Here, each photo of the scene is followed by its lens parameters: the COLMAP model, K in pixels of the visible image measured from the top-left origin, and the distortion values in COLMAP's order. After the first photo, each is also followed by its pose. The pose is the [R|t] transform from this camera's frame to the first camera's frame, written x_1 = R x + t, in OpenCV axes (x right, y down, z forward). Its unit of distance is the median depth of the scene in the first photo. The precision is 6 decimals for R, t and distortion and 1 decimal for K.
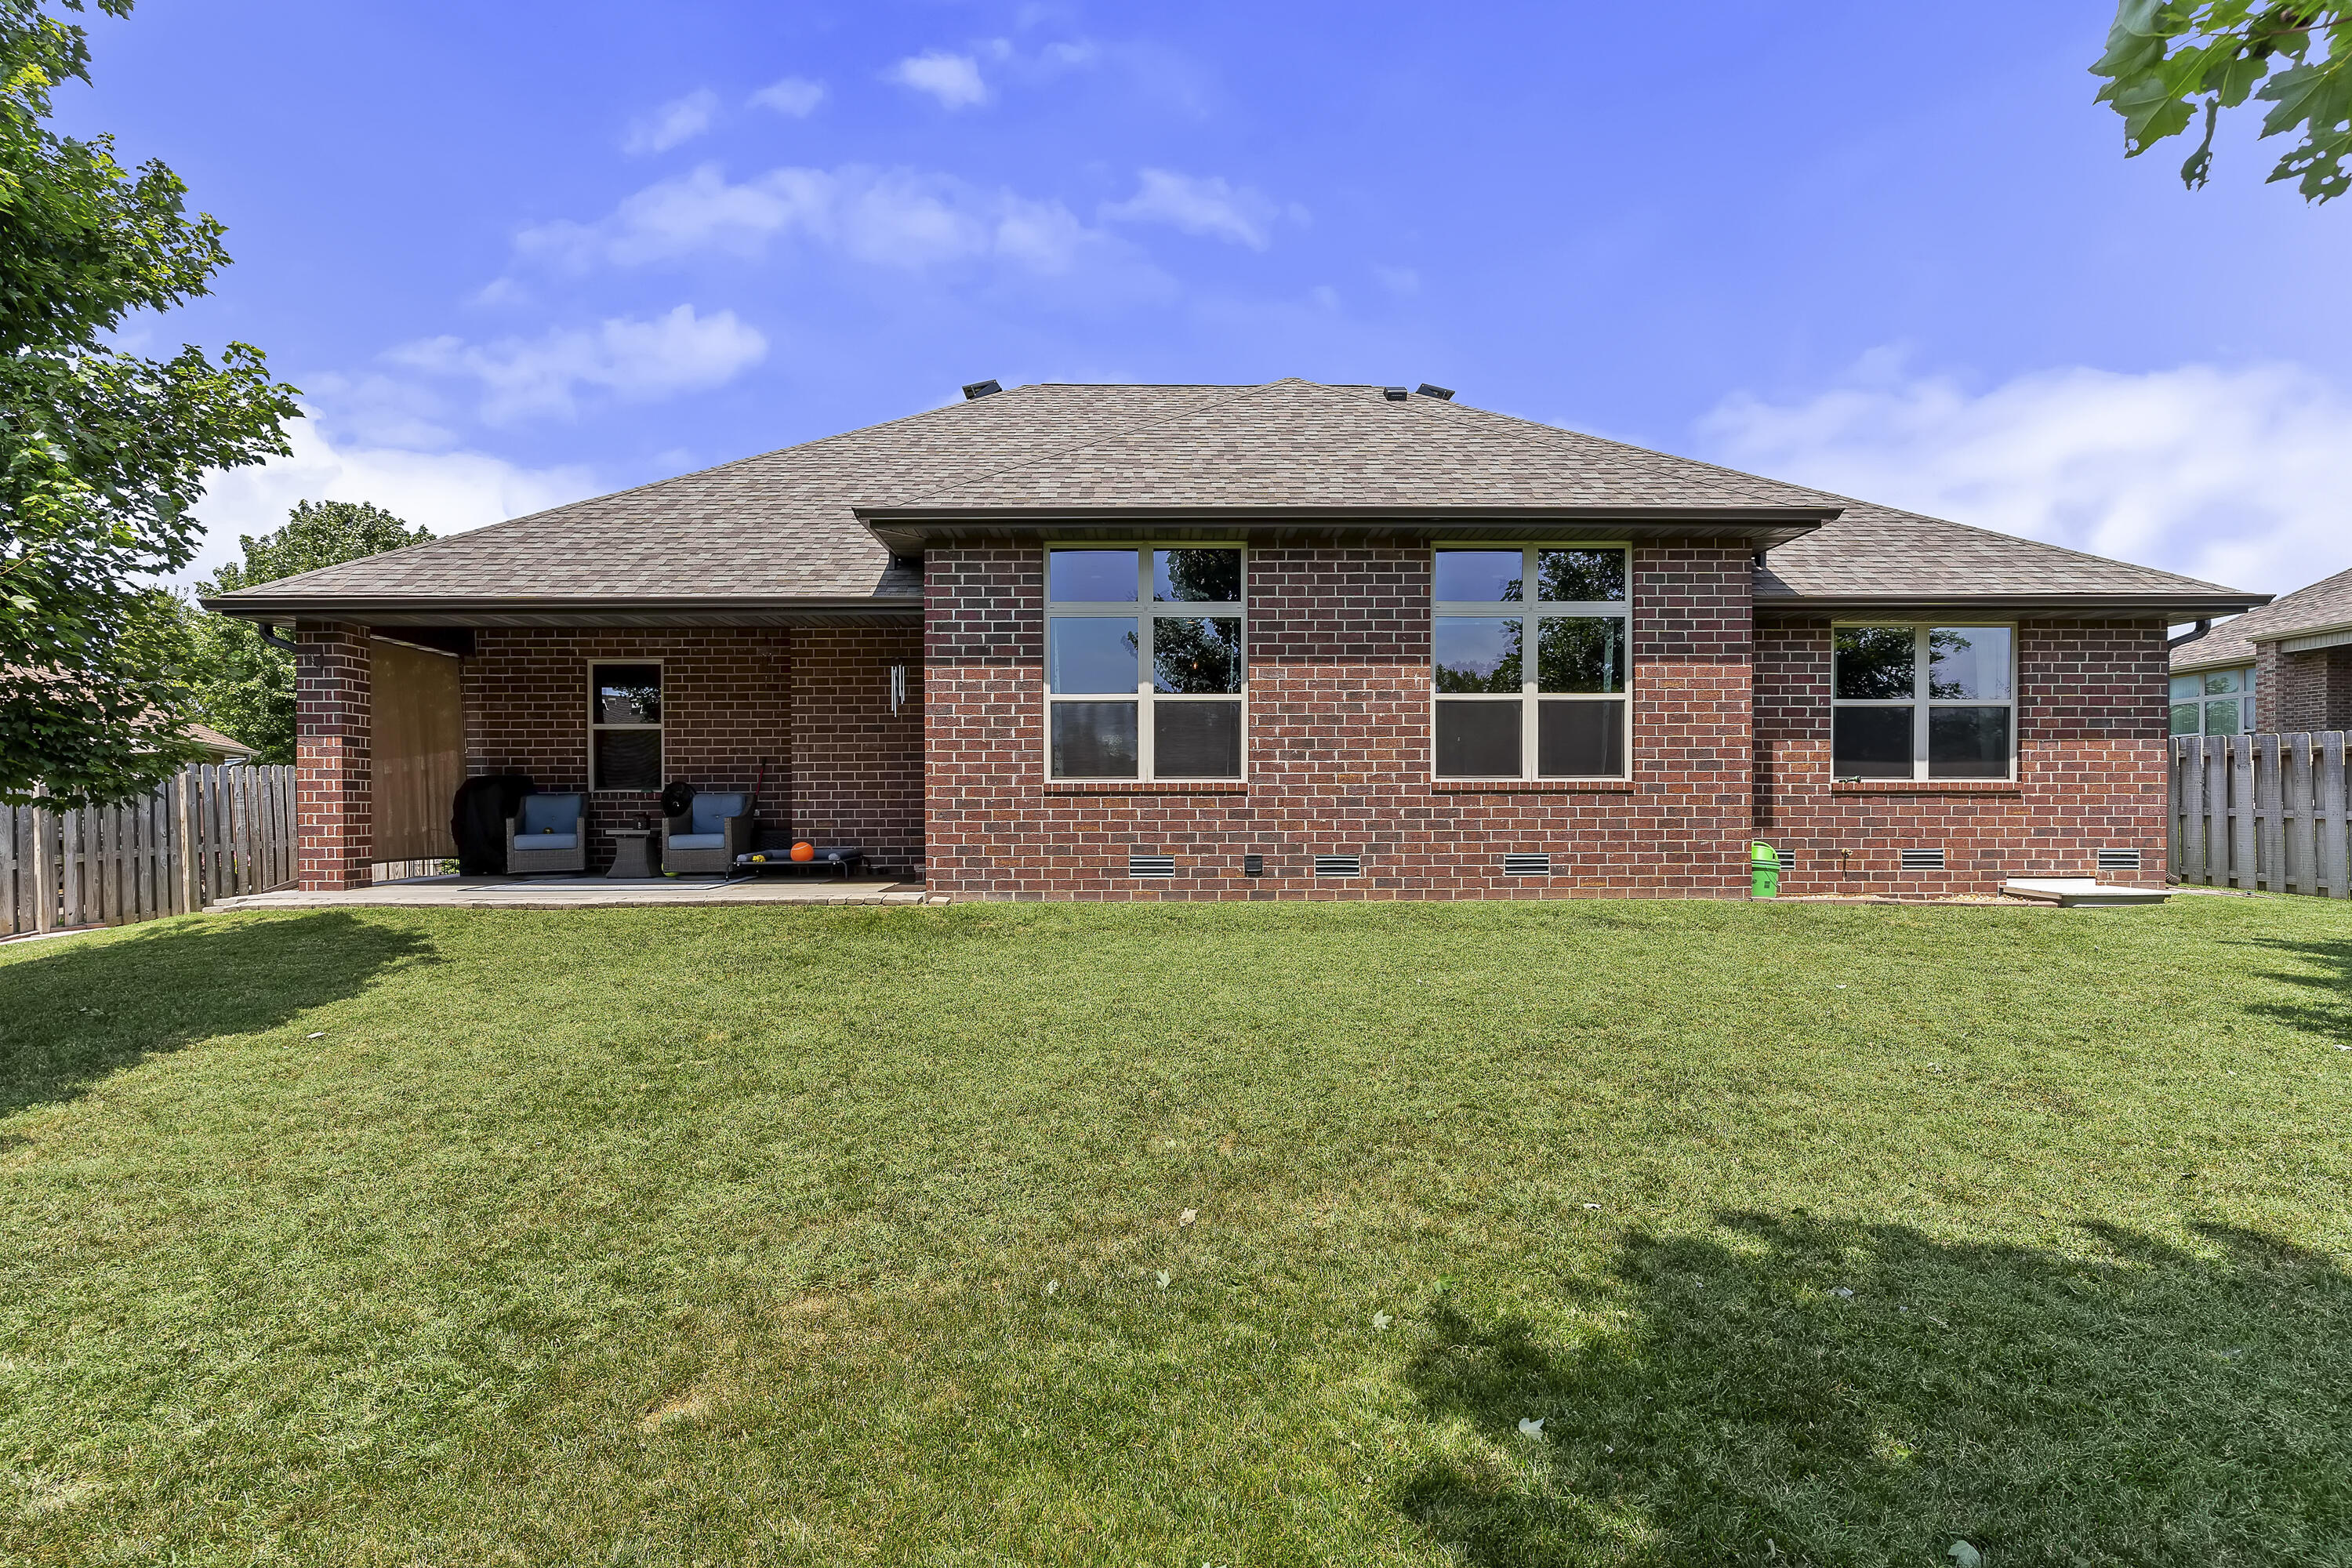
lens RADIAL K [[1133.6, 0, 1157.2], [0, 1133.6, 830.2], [0, 0, 1]] dist [-0.000896, 0.000194]
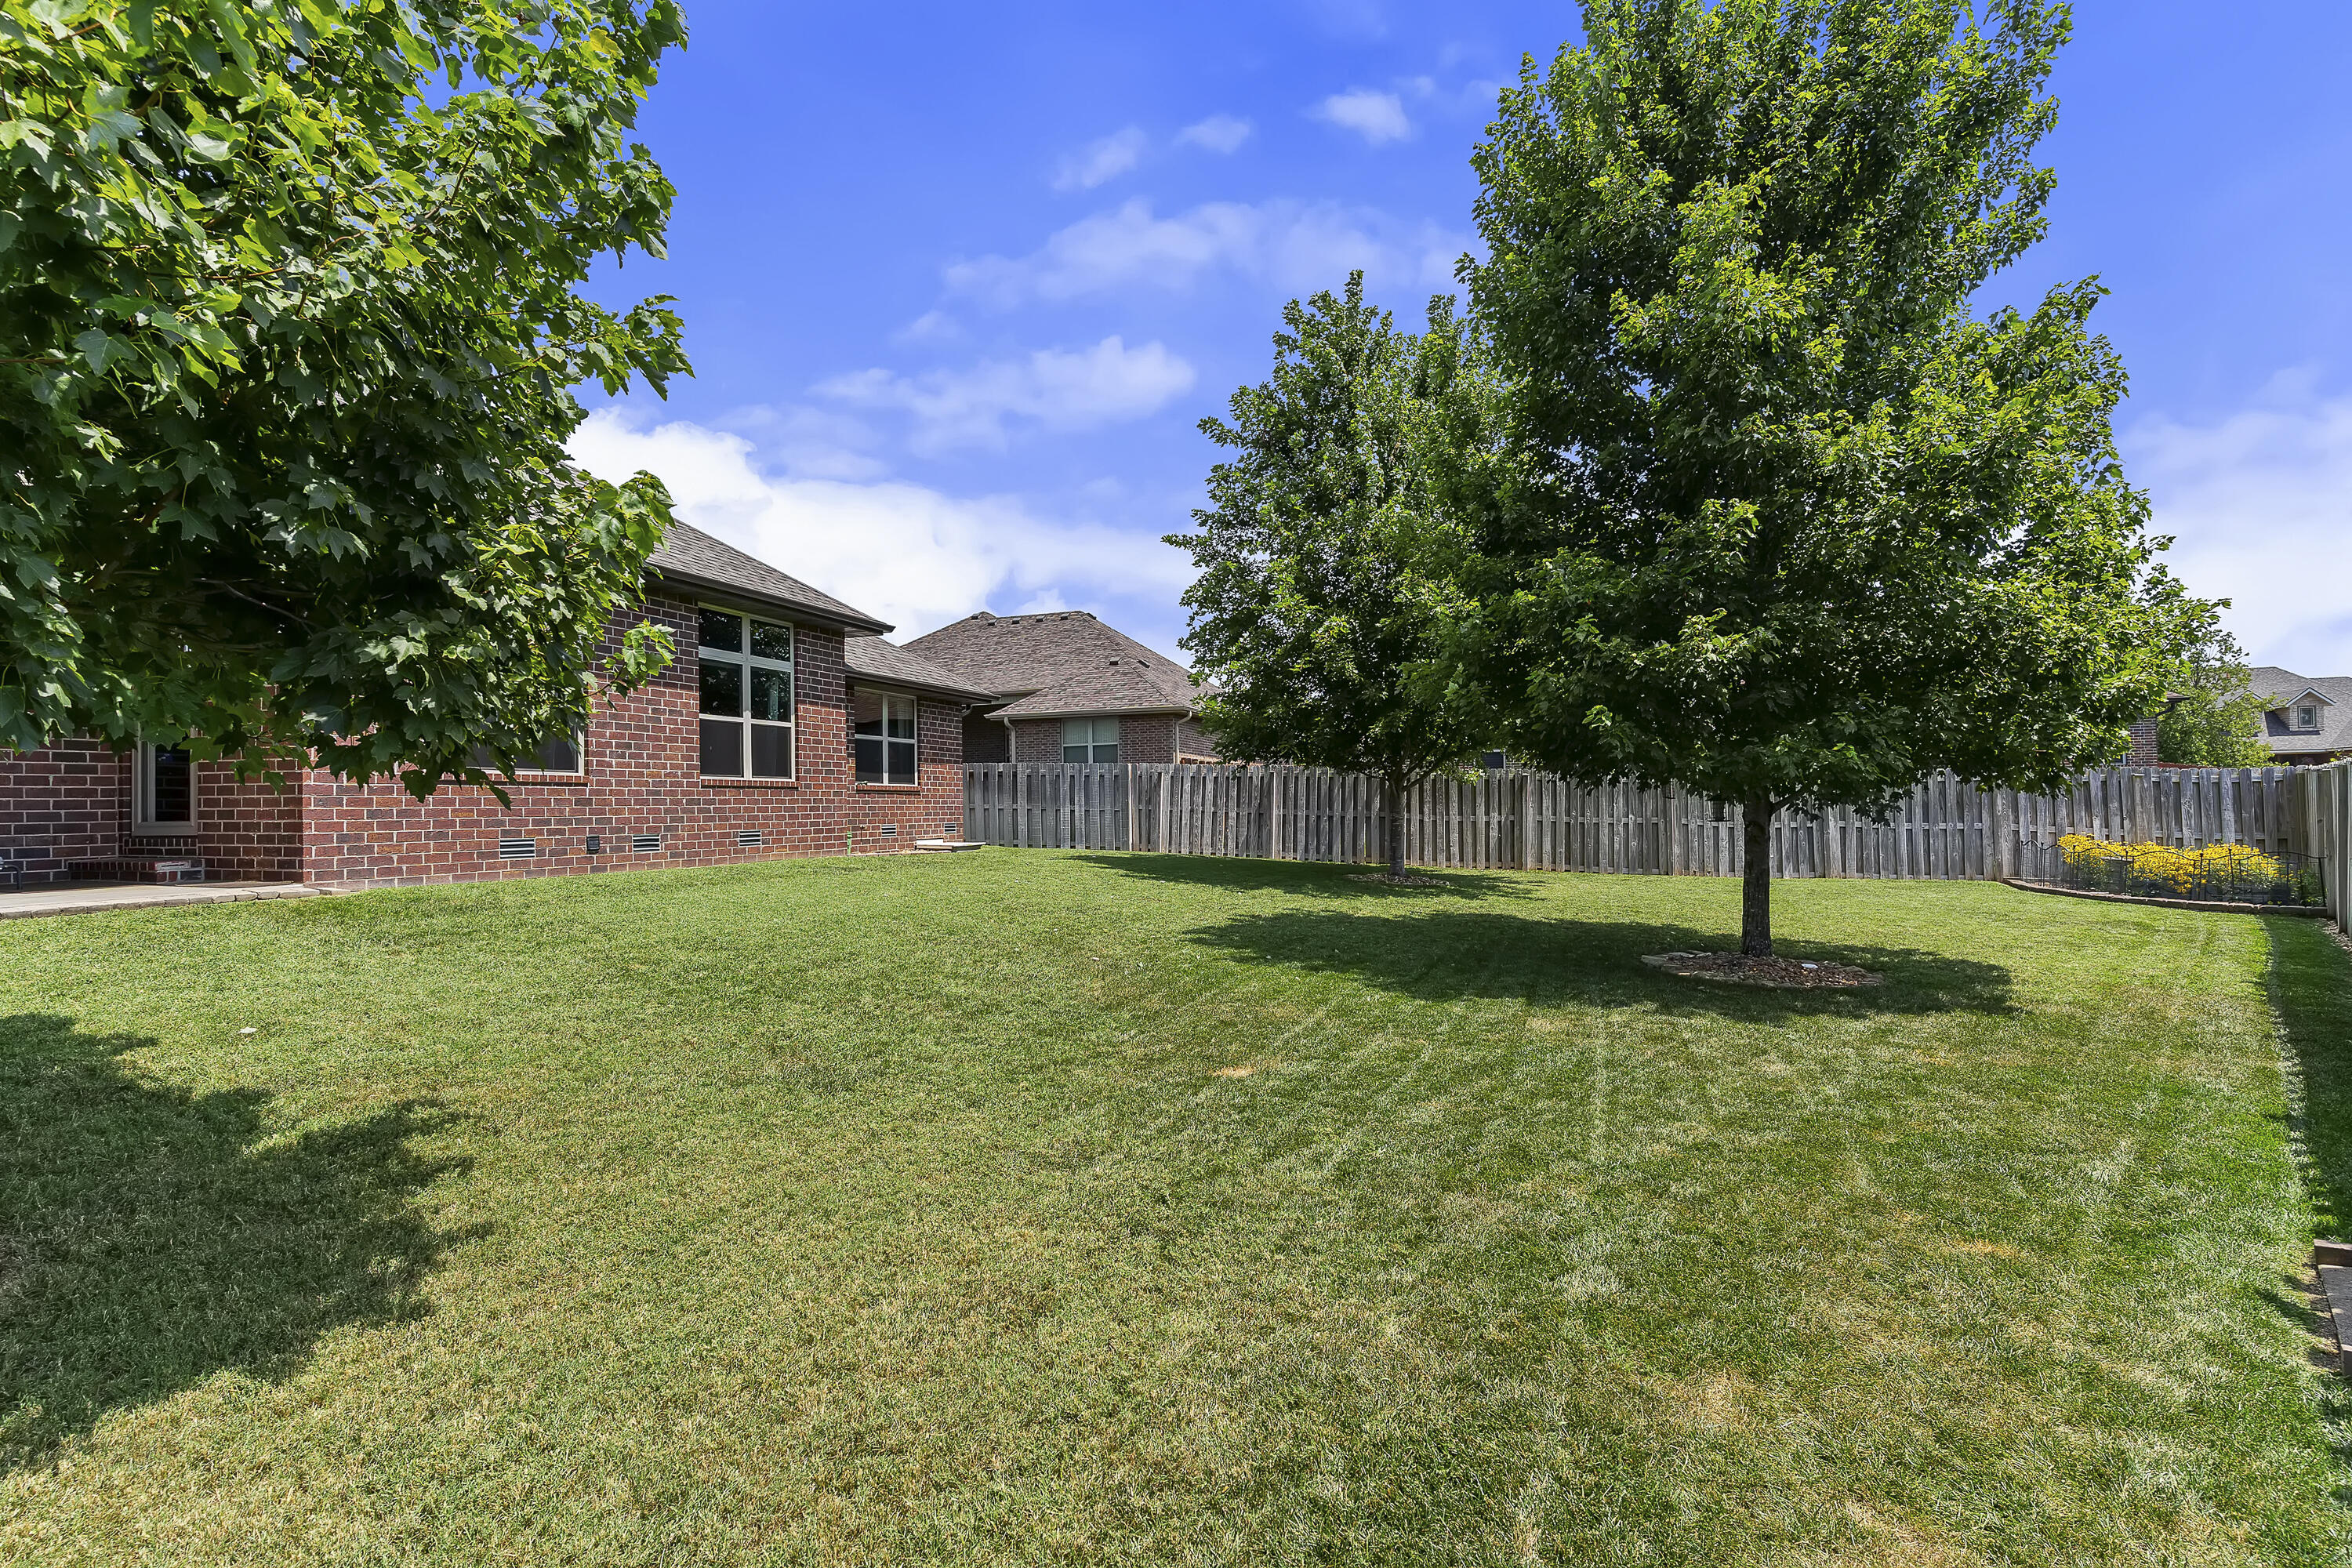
lens RADIAL K [[1133.6, 0, 1179.6], [0, 1133.6, 787.6], [0, 0, 1]] dist [-0.000896, 0.000194]
pose [[0.347372, 0.016950, 0.937574, -0.828547], [0.010601, 0.999702, -0.022001, 0.003486], [-0.937667, 0.017582, 0.347089, -0.006722]]
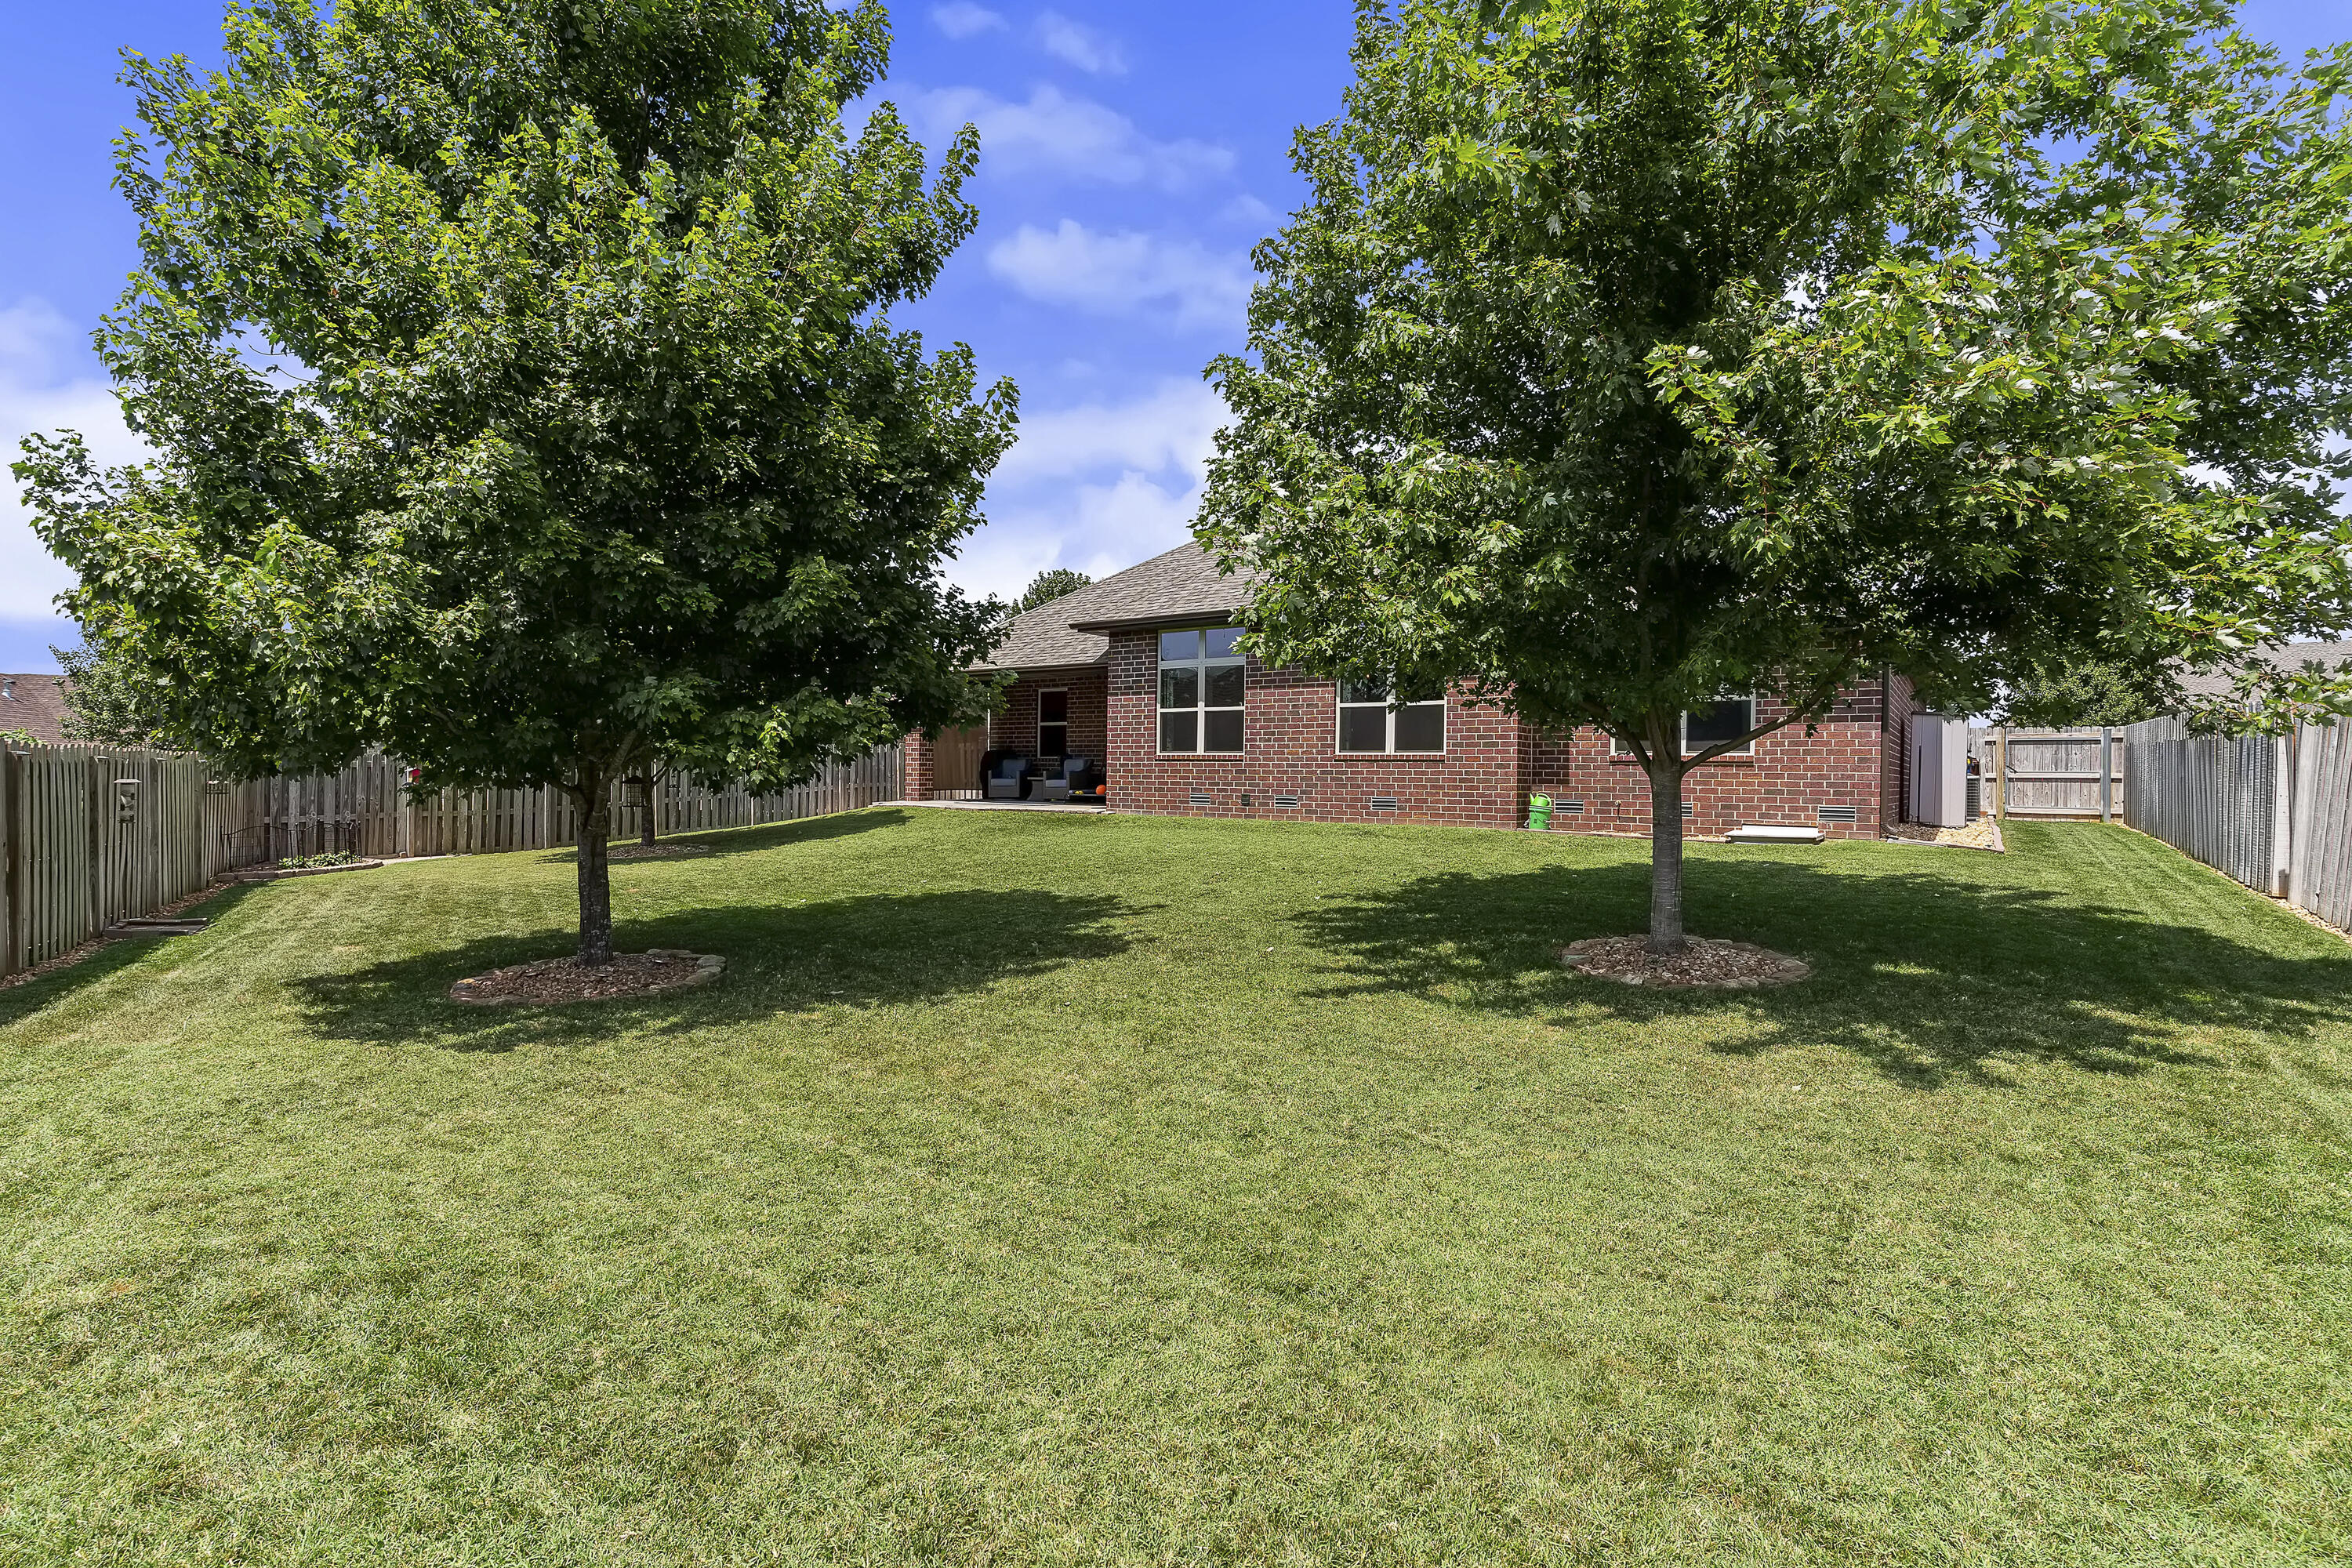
lens RADIAL K [[1133.6, 0, 1172.1], [0, 1133.6, 779.8], [0, 0, 1]] dist [-0.000896, 0.000194]
pose [[0.806848, 0.015251, -0.590562, 1.072269], [-0.019763, 0.999804, -0.001182, 0.003228], [0.590428, 0.012625, 0.806991, -0.555870]]
